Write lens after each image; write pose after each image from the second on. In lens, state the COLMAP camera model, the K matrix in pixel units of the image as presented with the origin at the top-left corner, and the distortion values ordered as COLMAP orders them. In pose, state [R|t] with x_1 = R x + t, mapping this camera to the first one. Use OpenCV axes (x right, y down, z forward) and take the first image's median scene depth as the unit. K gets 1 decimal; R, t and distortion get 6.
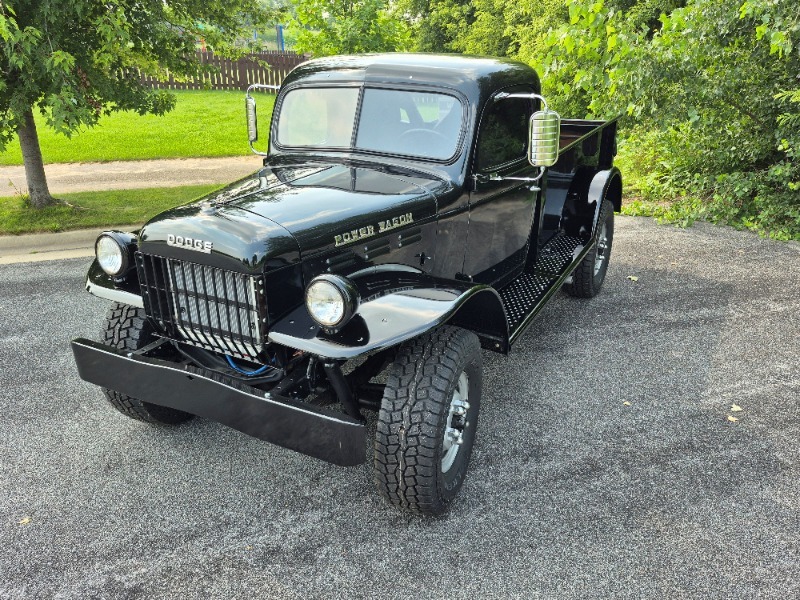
lens RADIAL K [[610.6, 0, 400.8], [0, 610.6, 302.0], [0, 0, 1]] dist [0.008131, -0.000109]
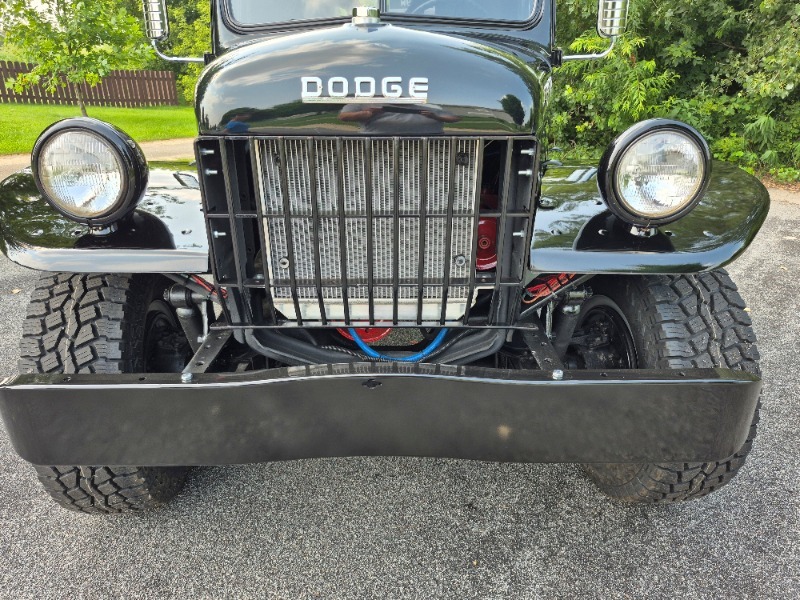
lens RADIAL K [[556.3, 0, 396.5], [0, 556.3, 304.4], [0, 0, 1]] dist [0.001211, -0.007547]
pose [[0.895947, -0.184958, 0.403818, -0.446778], [0.179797, 0.982379, 0.051037, 0.038198], [-0.406142, 0.026879, 0.913414, 0.529014]]
